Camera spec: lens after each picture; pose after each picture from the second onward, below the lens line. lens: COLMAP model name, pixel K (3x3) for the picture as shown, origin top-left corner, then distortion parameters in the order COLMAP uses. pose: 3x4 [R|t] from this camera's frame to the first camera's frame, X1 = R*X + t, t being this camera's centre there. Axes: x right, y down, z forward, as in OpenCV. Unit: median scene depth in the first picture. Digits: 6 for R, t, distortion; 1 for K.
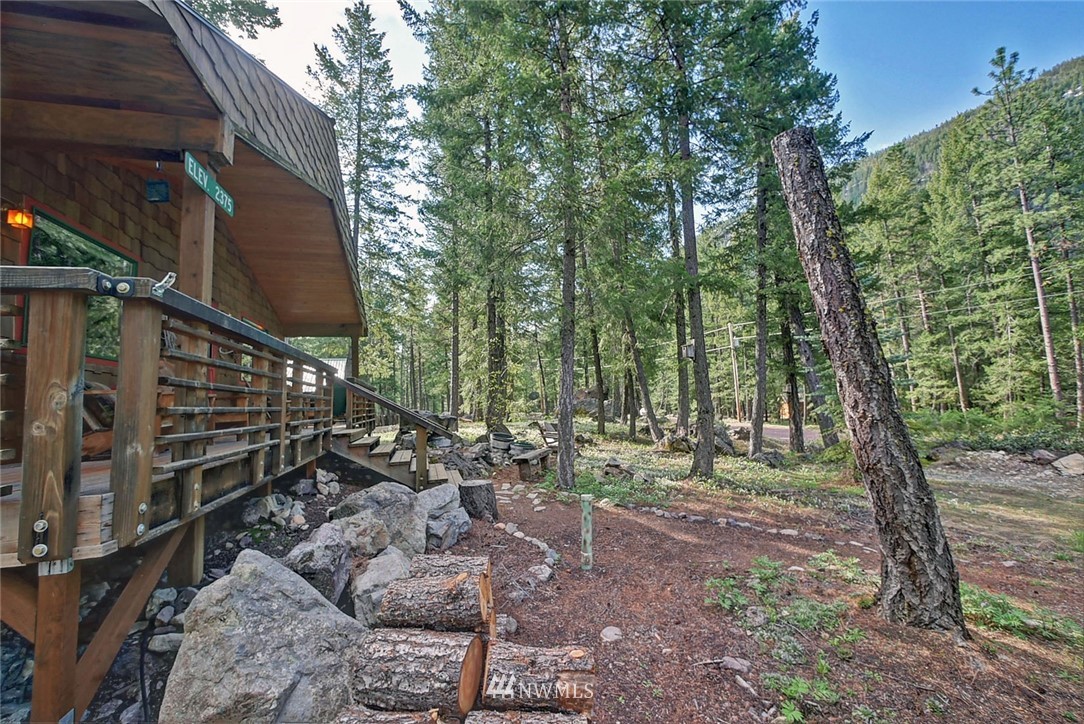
lens RADIAL K [[449.1, 0, 545.9], [0, 449.1, 355.6], [0, 0, 1]] dist [-0.006206, -0.000122]
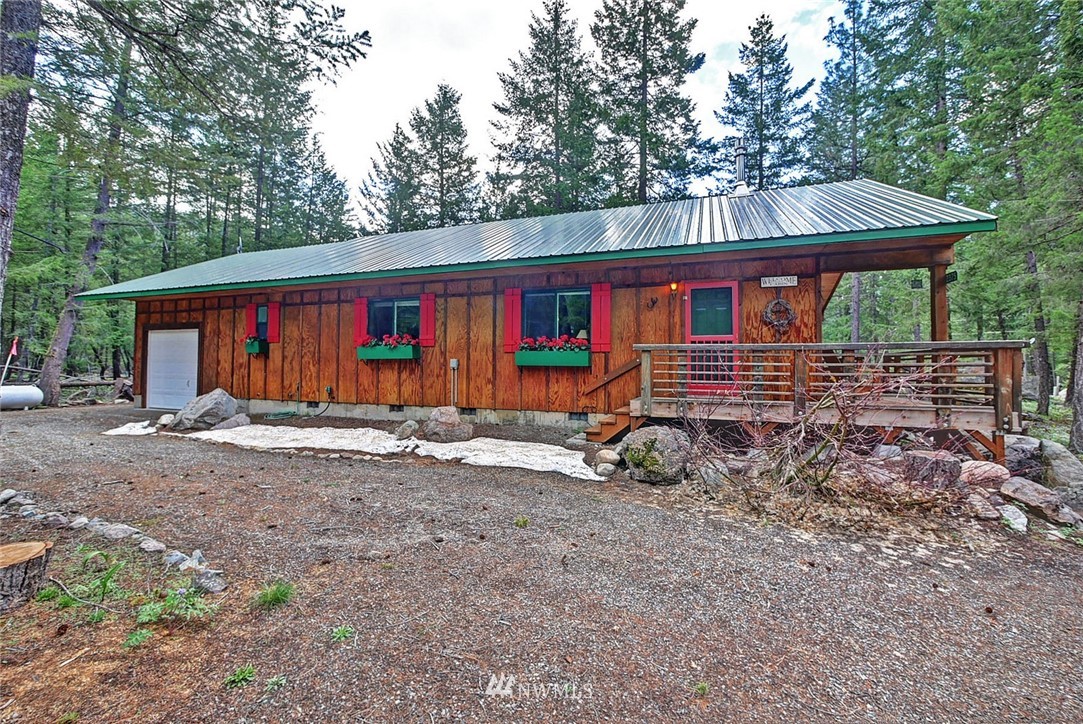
lens RADIAL K [[448.7, 0, 545.4], [0, 448.7, 355.7], [0, 0, 1]] dist [-0.006206, -0.000122]
pose [[0.814953, 0.036982, -0.578346, -0.888522], [0.019722, 0.995614, 0.091454, -0.207681], [0.579192, -0.085937, 0.810649, -1.621929]]
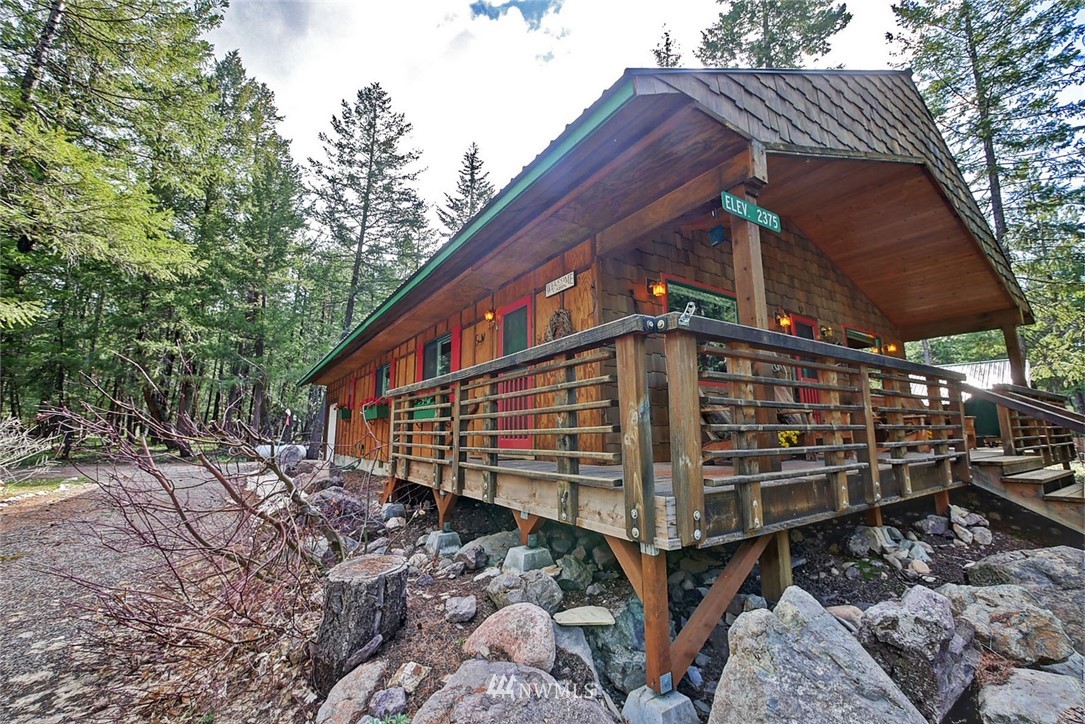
lens RADIAL K [[449.5, 0, 546.4], [0, 449.5, 355.6], [0, 0, 1]] dist [-0.006206, -0.000122]
pose [[0.311156, -0.122119, -0.942480, 0.042256], [0.094027, 0.990800, -0.097337, 0.009920], [0.945696, -0.058332, 0.319776, 0.153575]]
